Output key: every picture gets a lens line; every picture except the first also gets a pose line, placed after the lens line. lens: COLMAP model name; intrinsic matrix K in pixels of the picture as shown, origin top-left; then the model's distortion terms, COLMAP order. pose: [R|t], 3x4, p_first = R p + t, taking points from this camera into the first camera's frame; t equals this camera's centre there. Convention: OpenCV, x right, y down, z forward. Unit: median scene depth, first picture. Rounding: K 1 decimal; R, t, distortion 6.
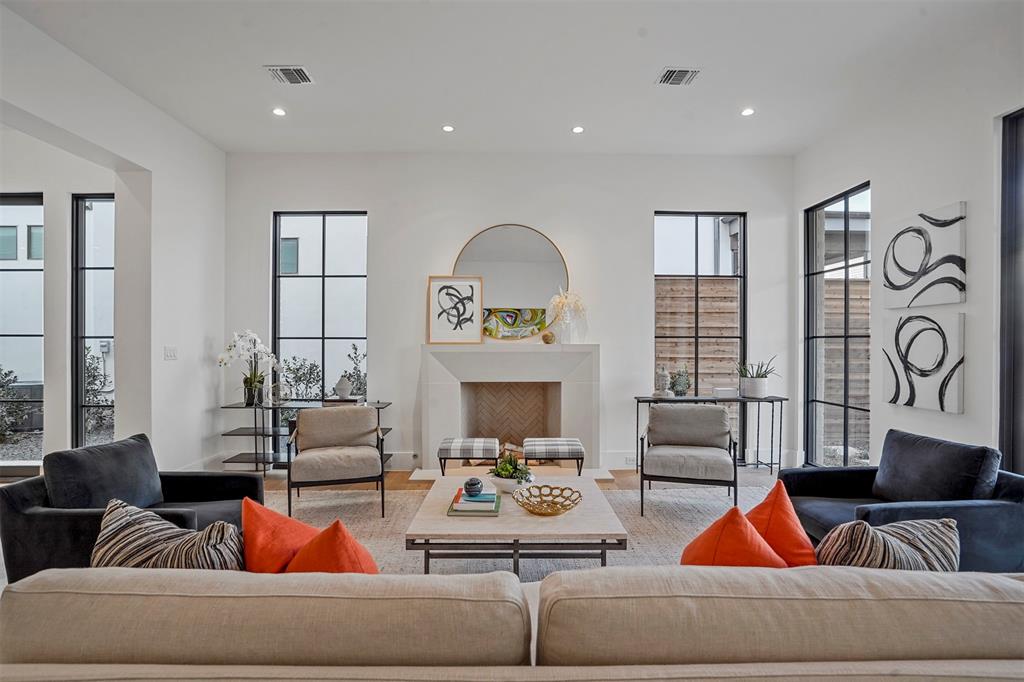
lens RADIAL K [[503.1, 0, 512.4], [0, 503.1, 345.0], [0, 0, 1]] dist [-0.035505, 0.001672]
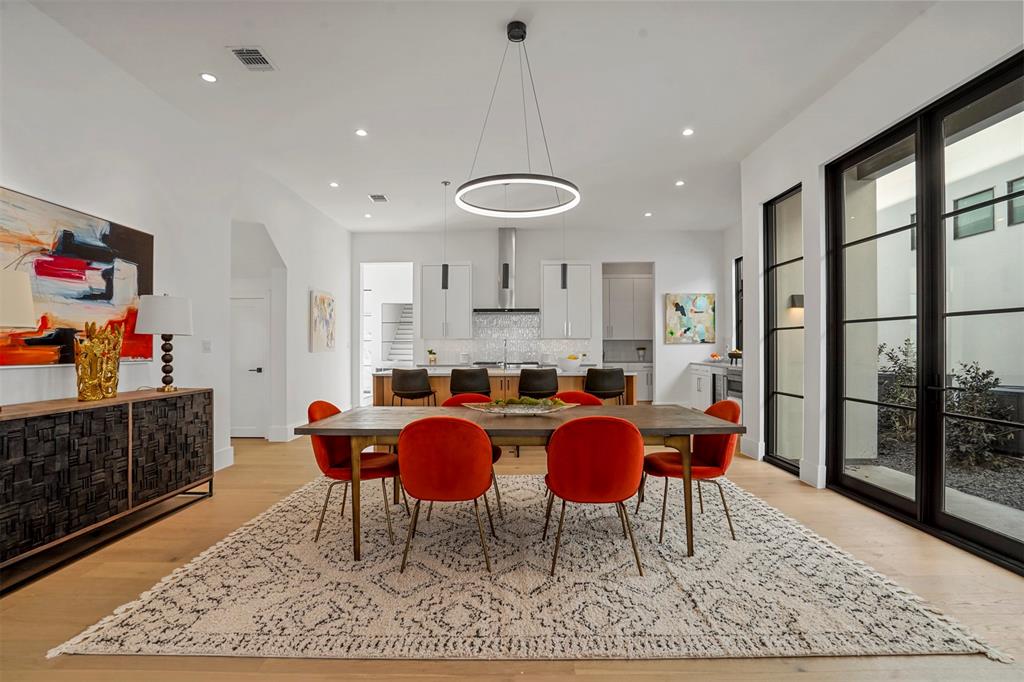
lens RADIAL K [[475.9, 0, 509.8], [0, 475.9, 347.9], [0, 0, 1]] dist [-0.050518, 0.012667]
pose [[-0.028117, 0.004178, -0.999596, -0.433972], [0.002538, 0.999988, 0.004108, 0.017635], [0.999601, -0.002422, -0.028127, 0.389317]]
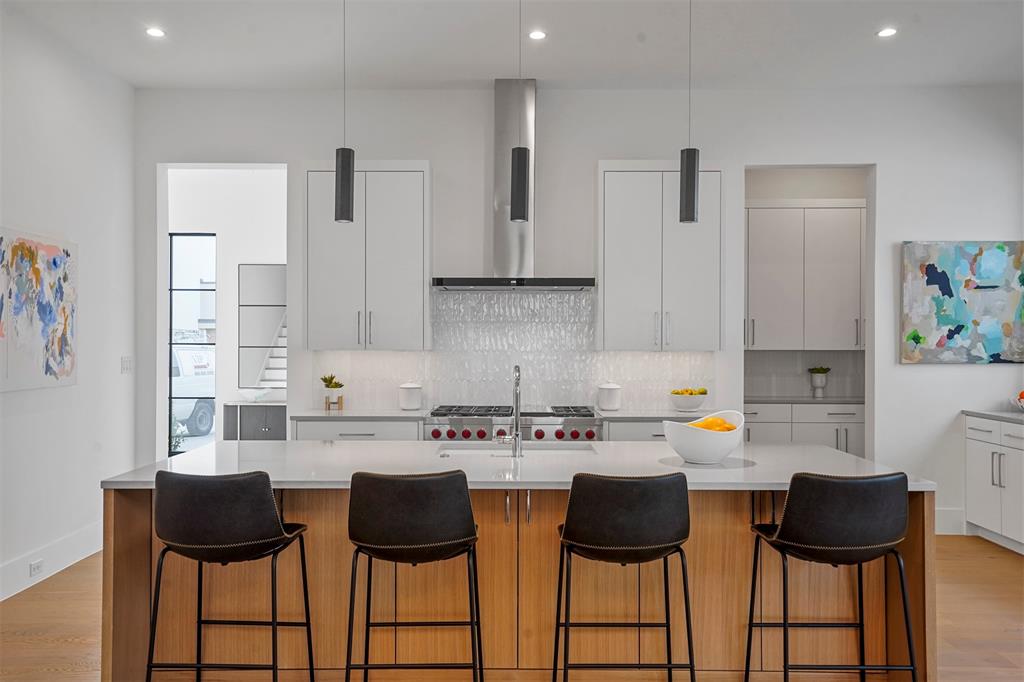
lens RADIAL K [[827.2, 0, 507.5], [0, 827.2, 343.4], [0, 0, 1]] dist [0.062339, -0.001392]
pose [[-0.027851, 0.001741, -0.999611, -0.895401], [-0.003136, 0.999993, 0.001829, -0.019770], [0.999607, 0.003186, -0.027845, 0.356580]]
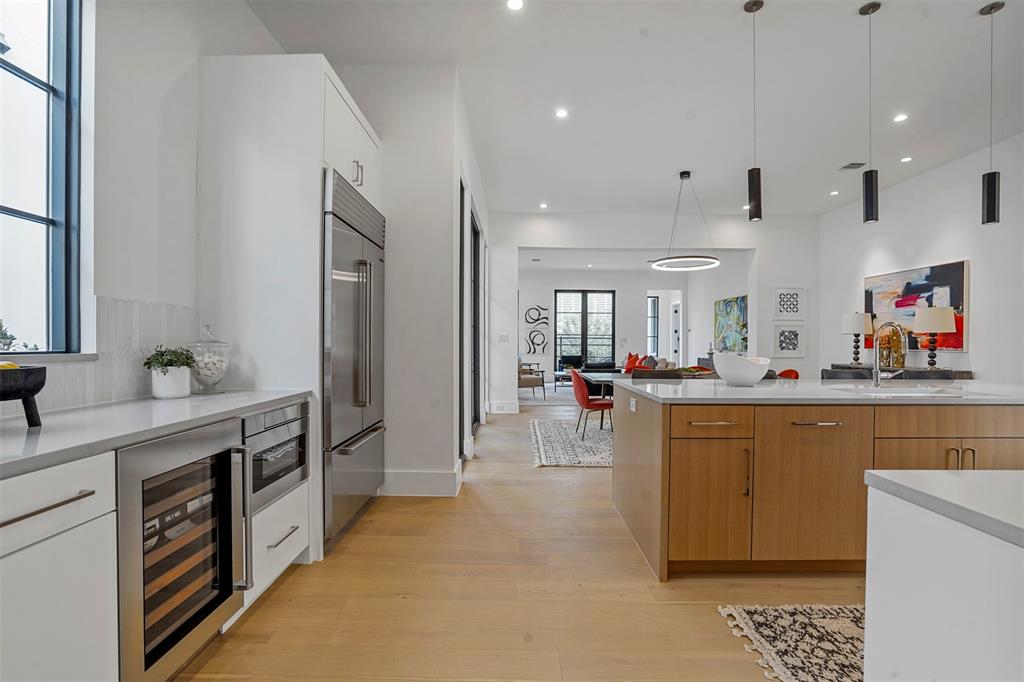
lens RADIAL K [[475.9, 0, 521.6], [0, 475.9, 345.4], [0, 0, 1]] dist [-0.050518, 0.012667]
pose [[0.009476, -0.005061, 0.999942, -2.160562], [-0.007815, 0.999956, 0.005135, 0.030181], [-0.999925, -0.007864, 0.009436, 0.767882]]
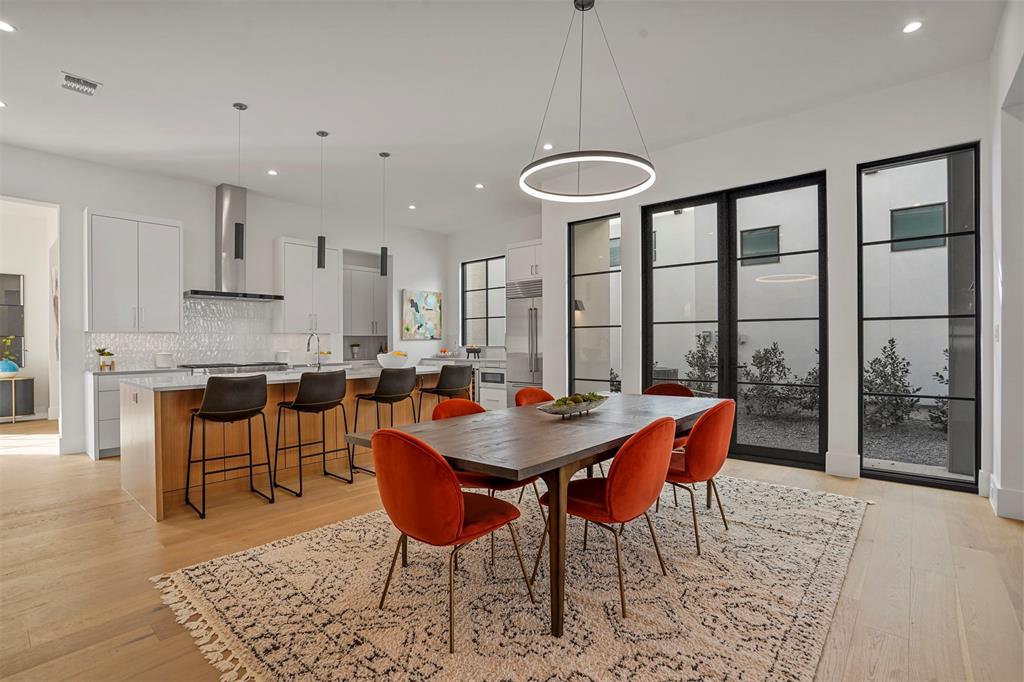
lens RADIAL K [[475.9, 0, 519.1], [0, 475.9, 341.8], [0, 0, 1]] dist [-0.050518, 0.012667]
pose [[0.742055, -0.004144, -0.670327, -0.709592], [0.005213, 0.999986, -0.000410, 0.020901], [0.670319, -0.003190, 0.742066, -0.070112]]
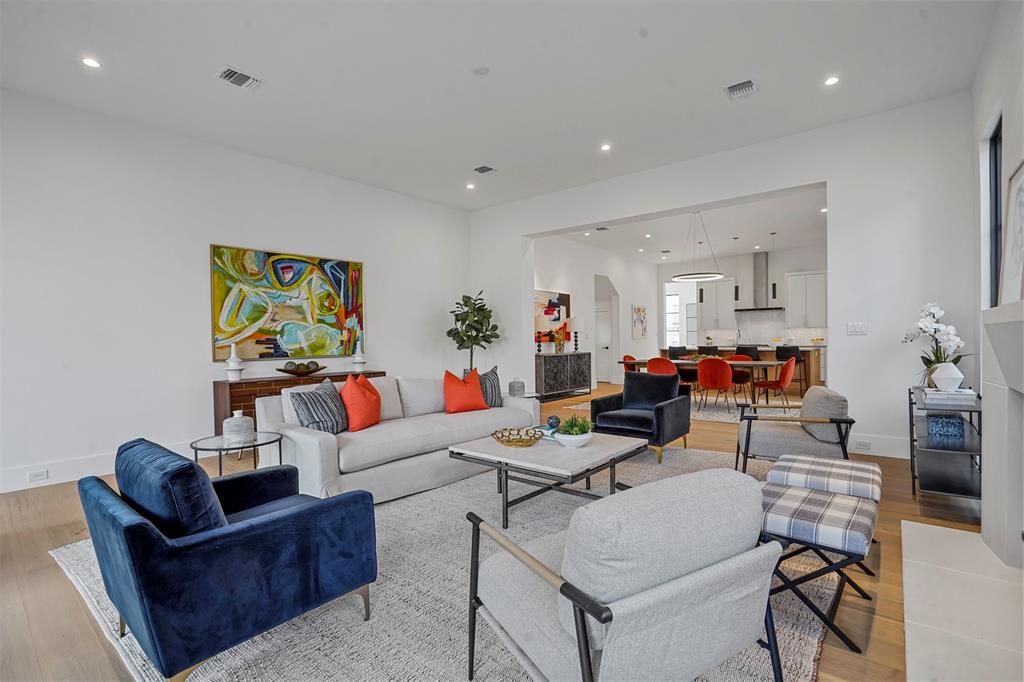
lens RADIAL K [[475.9, 0, 509.6], [0, 475.9, 343.8], [0, 0, 1]] dist [-0.050518, 0.012667]
pose [[-0.654953, 0.021729, -0.755358, 0.520283], [0.015790, 0.999762, 0.015068, 0.014369], [0.755505, -0.002058, -0.655140, 0.917516]]
